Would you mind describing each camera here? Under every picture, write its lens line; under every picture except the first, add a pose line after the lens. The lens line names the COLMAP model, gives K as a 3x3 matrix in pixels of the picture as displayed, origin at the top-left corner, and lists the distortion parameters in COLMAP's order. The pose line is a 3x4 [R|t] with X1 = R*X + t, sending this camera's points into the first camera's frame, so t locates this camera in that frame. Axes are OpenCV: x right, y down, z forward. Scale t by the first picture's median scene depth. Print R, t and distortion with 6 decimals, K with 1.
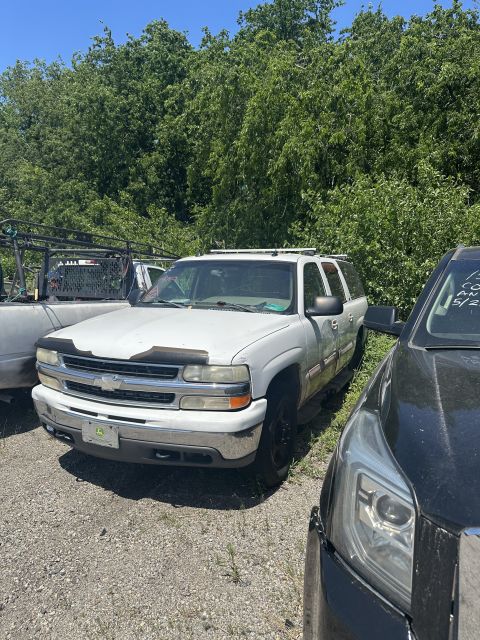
lens RADIAL K [[448.9, 0, 240.0], [0, 448.9, 320.0], [0, 0, 1]] dist [0.007040, -0.049029]
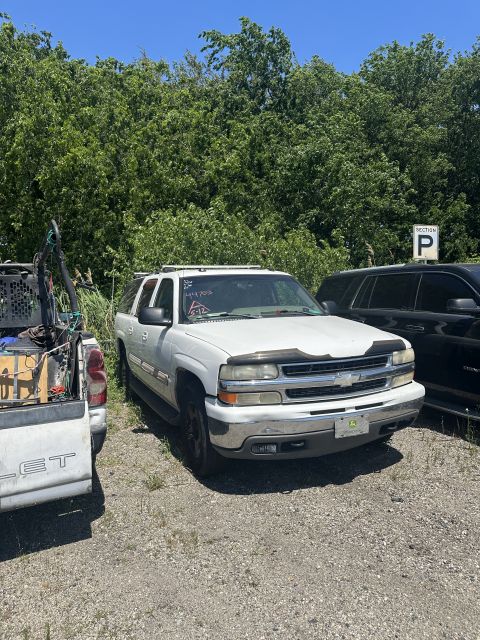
lens RADIAL K [[448.9, 0, 240.0], [0, 448.9, 320.0], [0, 0, 1]] dist [0.007040, -0.049029]
pose [[0.704033, -0.071146, 0.706595, -1.262145], [0.105395, 0.994418, -0.004887, -0.030345], [-0.702303, 0.077912, 0.707602, 0.380773]]
